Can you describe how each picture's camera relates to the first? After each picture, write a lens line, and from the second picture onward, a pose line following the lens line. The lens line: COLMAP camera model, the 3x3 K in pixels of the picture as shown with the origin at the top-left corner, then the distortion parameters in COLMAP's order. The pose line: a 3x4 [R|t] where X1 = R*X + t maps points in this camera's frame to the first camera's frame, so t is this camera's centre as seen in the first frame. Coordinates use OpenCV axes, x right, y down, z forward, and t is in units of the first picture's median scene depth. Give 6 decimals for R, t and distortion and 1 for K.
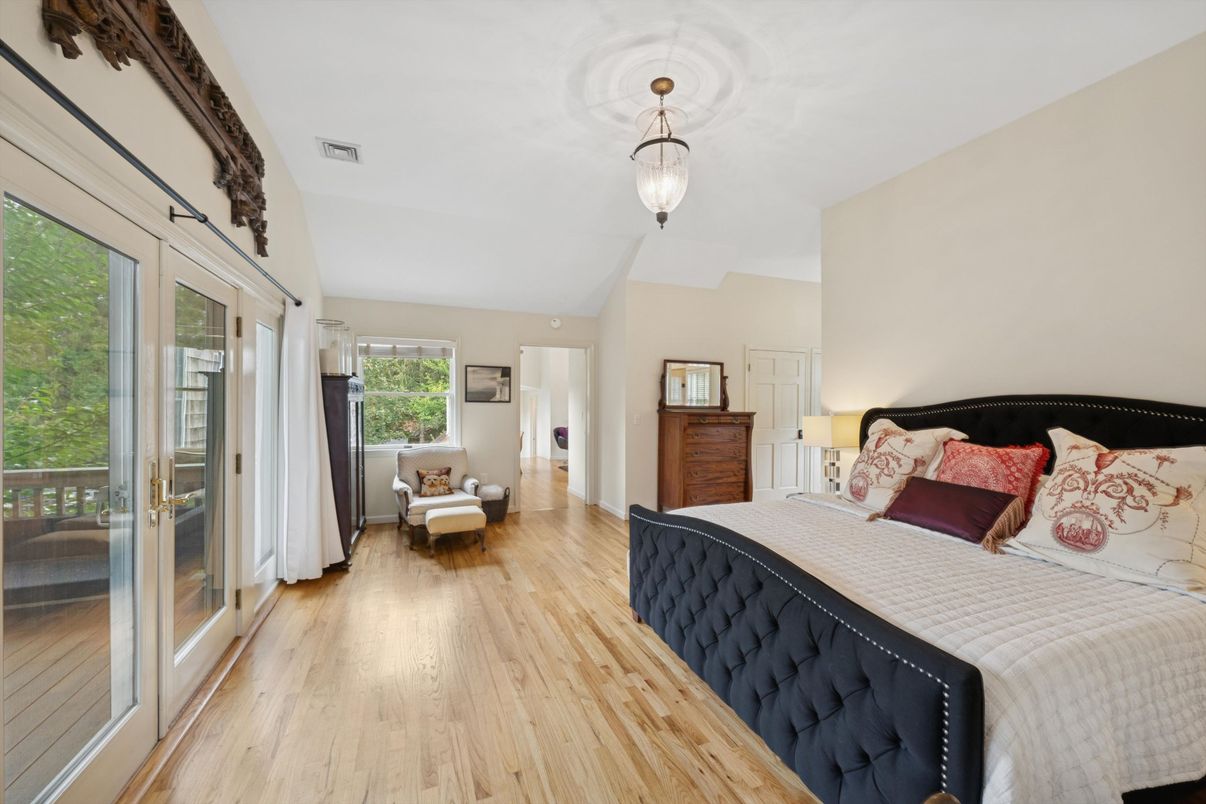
lens RADIAL K [[482.9, 0, 604.5], [0, 482.9, 399.5], [0, 0, 1]] dist [0.001768, 0.000129]
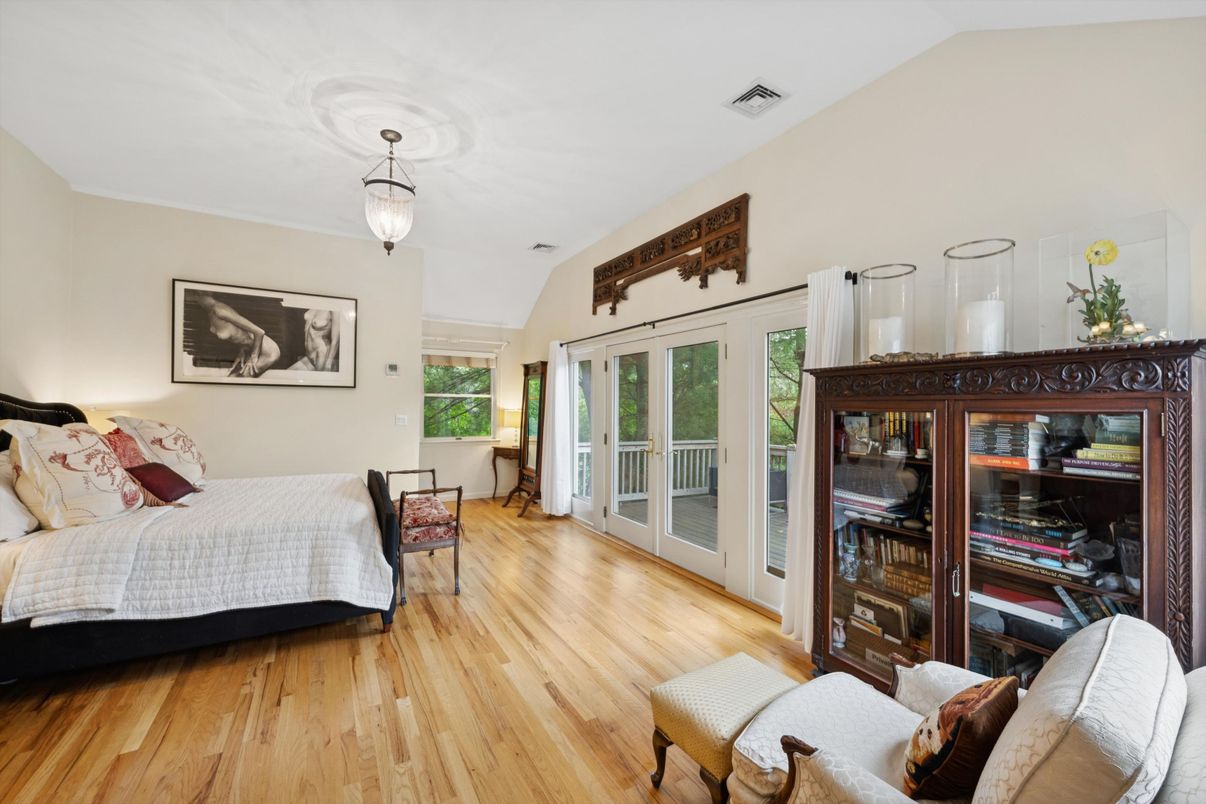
lens RADIAL K [[452.1, 0, 601.4], [0, 452.1, 400.2], [0, 0, 1]] dist [-0.000643, -0.000024]
pose [[-0.987461, -0.018936, -0.156721, -0.218383], [-0.018633, 0.999821, -0.003404, -0.004899], [0.156758, -0.000441, -0.987637, 2.081452]]
